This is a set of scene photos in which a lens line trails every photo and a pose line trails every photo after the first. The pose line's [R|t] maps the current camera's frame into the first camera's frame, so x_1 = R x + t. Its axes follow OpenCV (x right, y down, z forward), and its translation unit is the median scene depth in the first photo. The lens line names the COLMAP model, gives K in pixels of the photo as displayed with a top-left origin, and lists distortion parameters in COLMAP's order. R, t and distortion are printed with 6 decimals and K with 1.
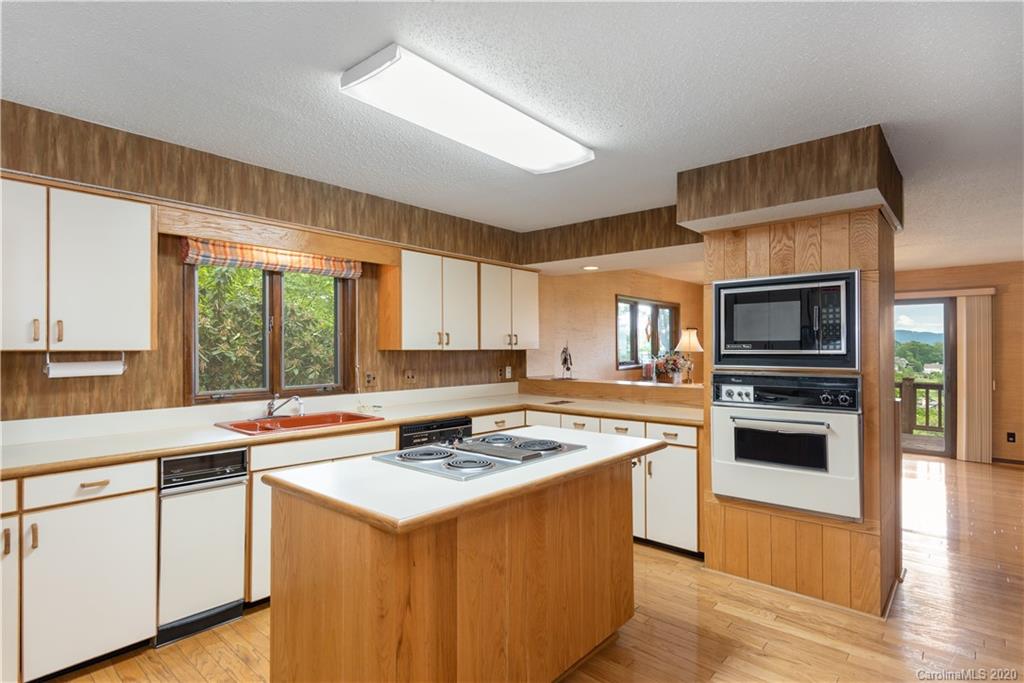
lens RADIAL K [[510.0, 0, 512.0], [0, 510.0, 341.5], [0, 0, 1]] dist [0.001092, 0.000568]
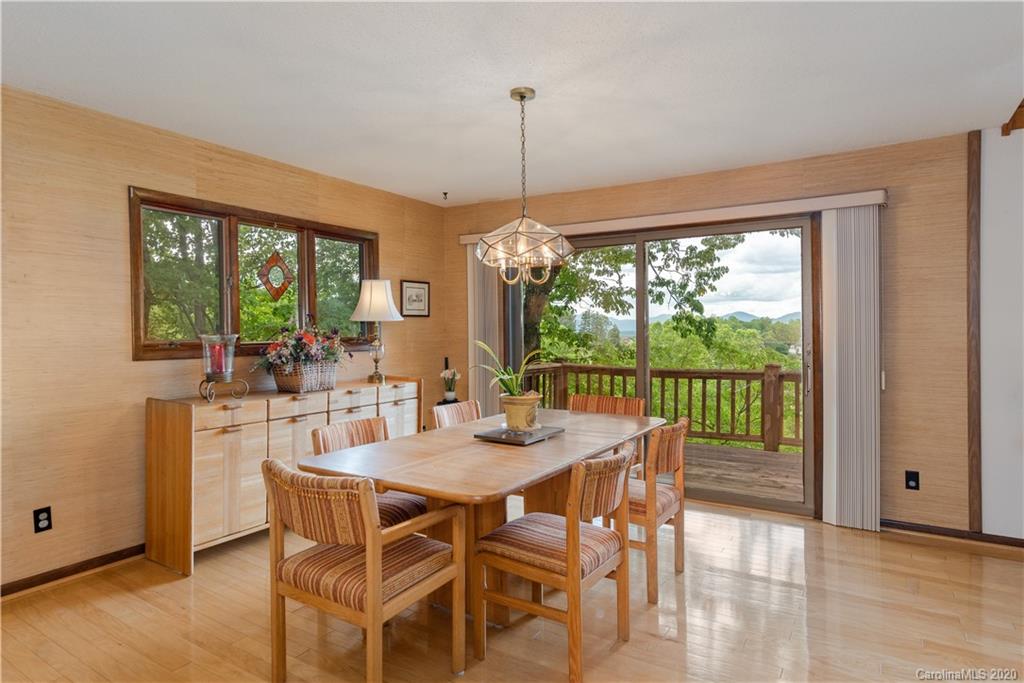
lens RADIAL K [[582.0, 0, 513.6], [0, 582.0, 326.1], [0, 0, 1]] dist [0.037128, -0.000243]
pose [[0.981733, 0.000444, 0.190264, 0.451128], [-0.001538, 0.999983, 0.005604, 0.025711], [-0.190259, -0.005795, 0.981717, 0.472315]]
